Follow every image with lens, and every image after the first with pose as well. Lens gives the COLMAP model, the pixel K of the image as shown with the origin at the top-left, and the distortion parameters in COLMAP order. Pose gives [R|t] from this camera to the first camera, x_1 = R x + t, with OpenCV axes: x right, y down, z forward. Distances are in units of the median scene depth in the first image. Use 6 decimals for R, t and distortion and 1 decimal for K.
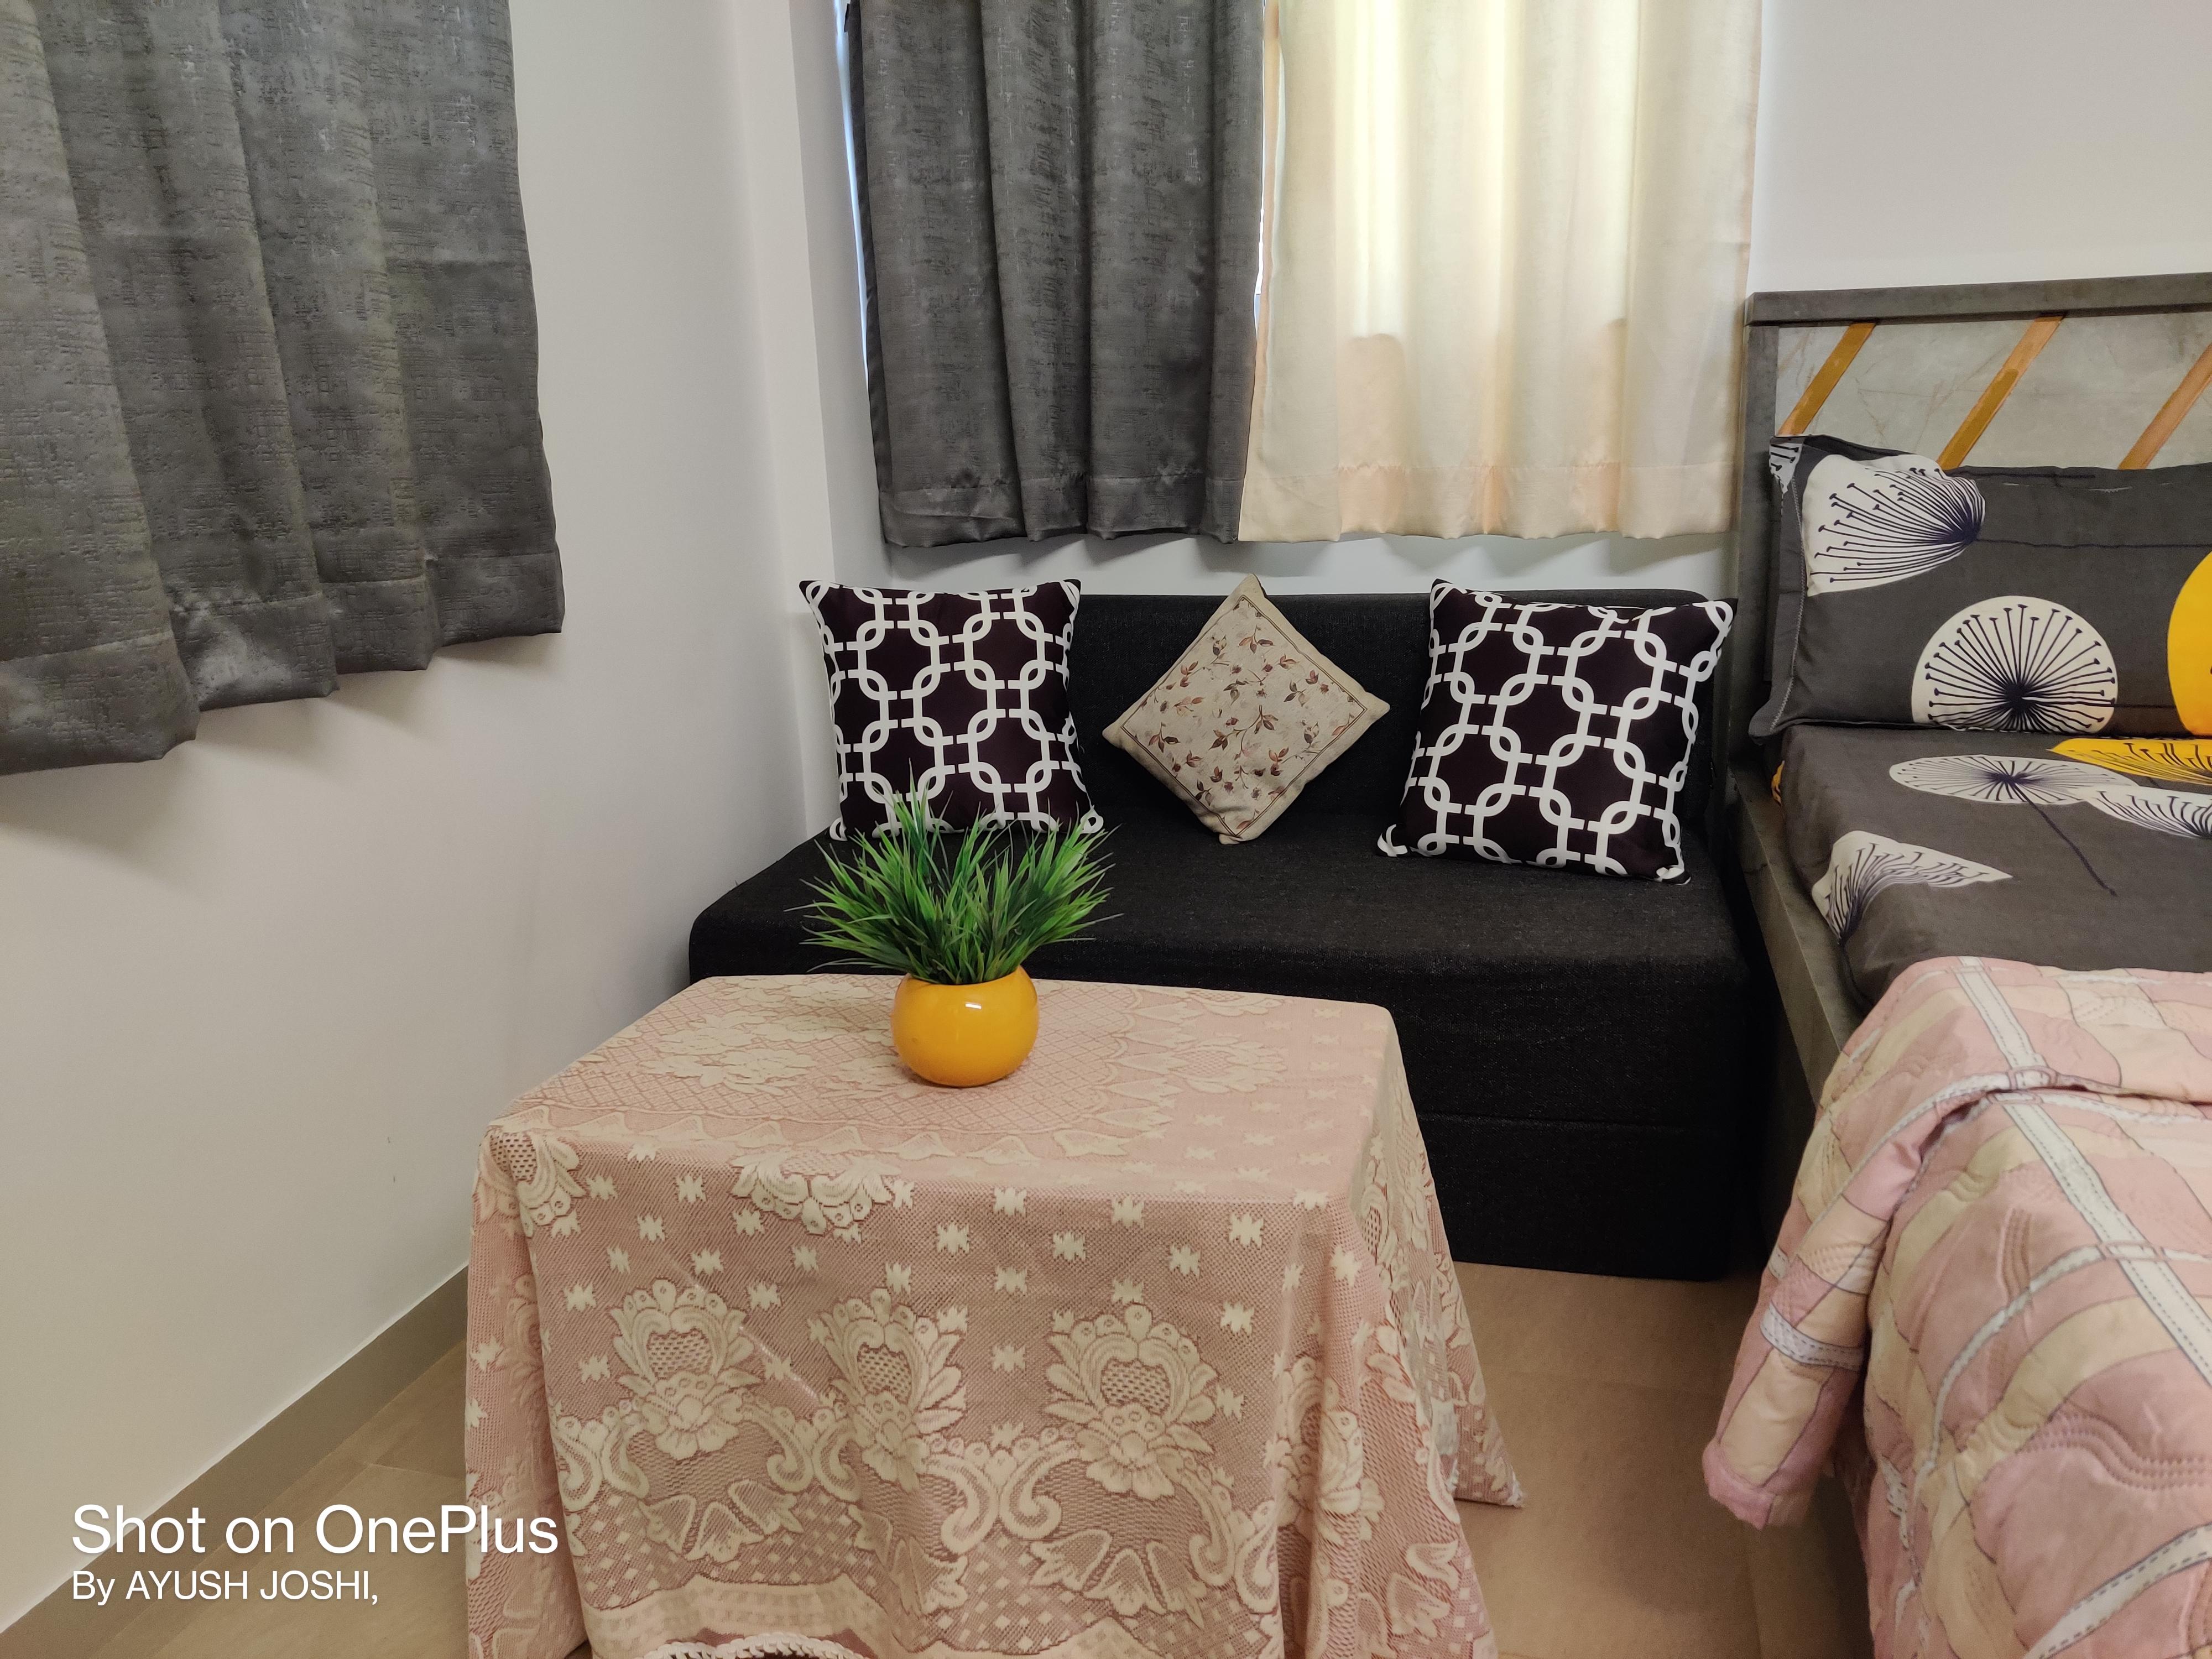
lens RADIAL K [[1648.6, 0, 1088.3], [0, 1648.6, 838.2], [0, 0, 1]] dist [0.037184, -0.089373]
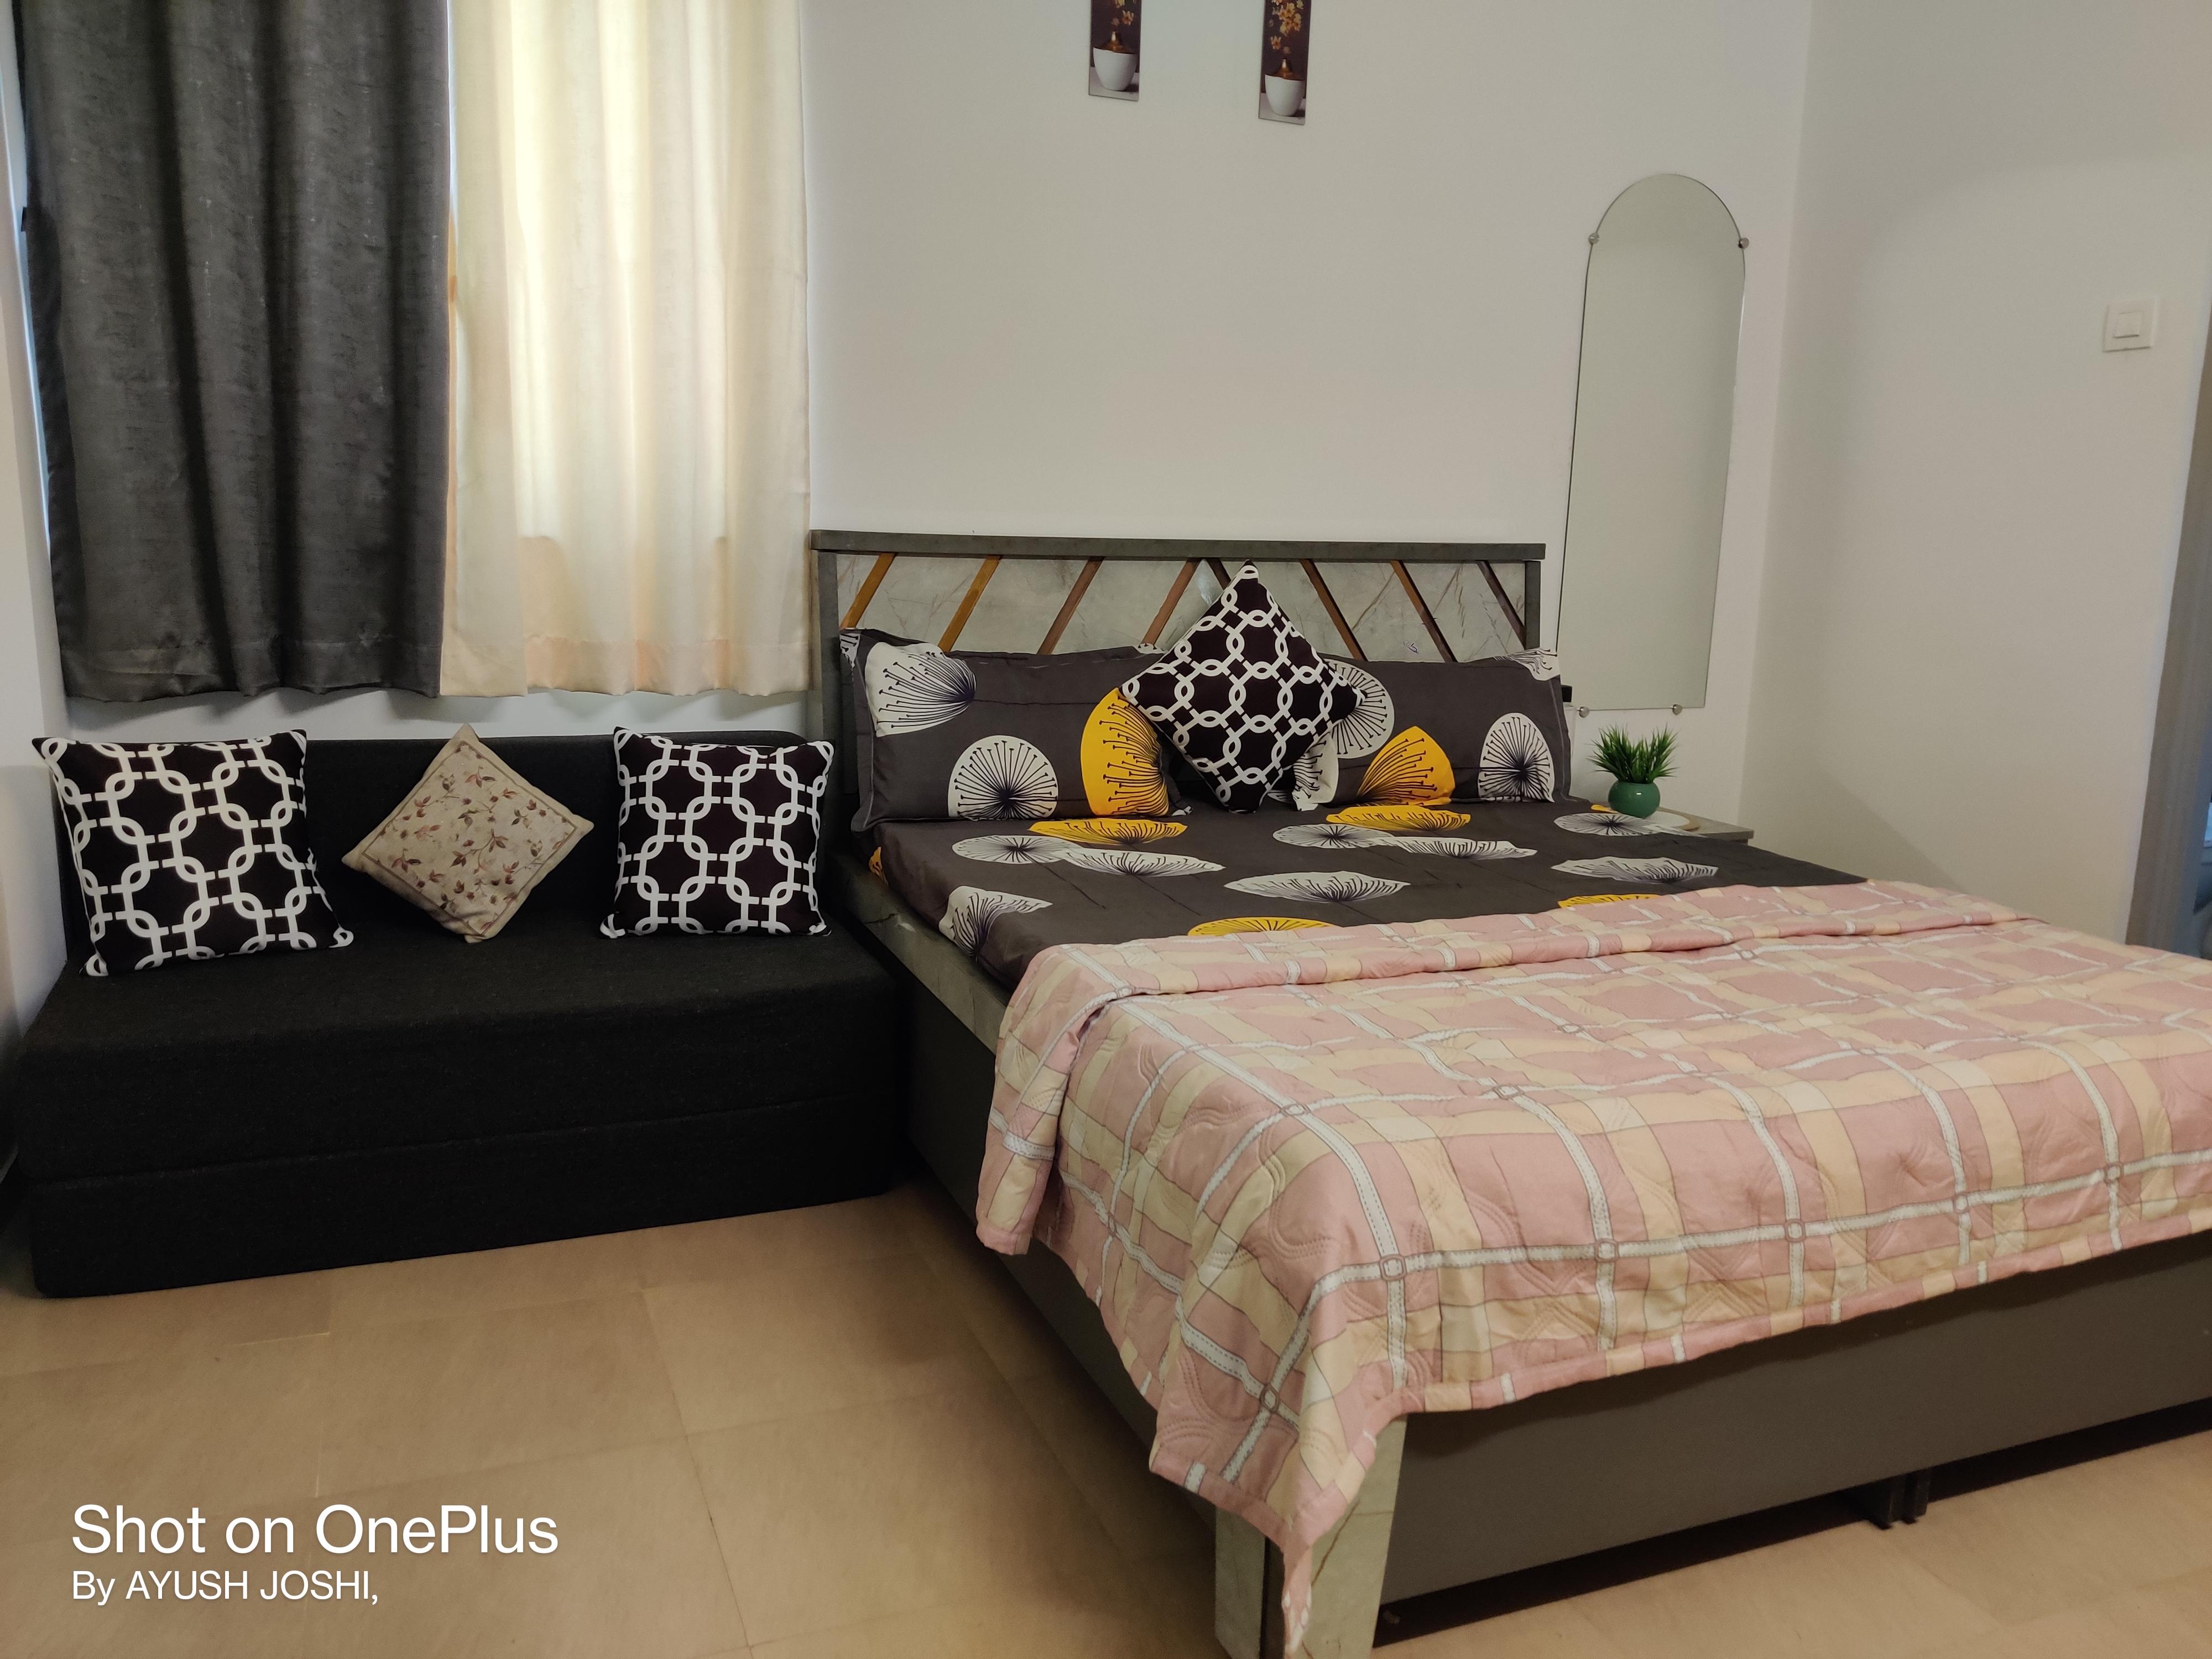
lens RADIAL K [[1648.6, 0, 1088.3], [0, 1648.6, 838.2], [0, 0, 1]] dist [0.037184, -0.089373]
pose [[0.787454, -0.060538, 0.613393, -0.311430], [0.095244, 0.995163, -0.024055, -0.000502], [-0.608970, 0.077364, 0.789412, -0.267602]]
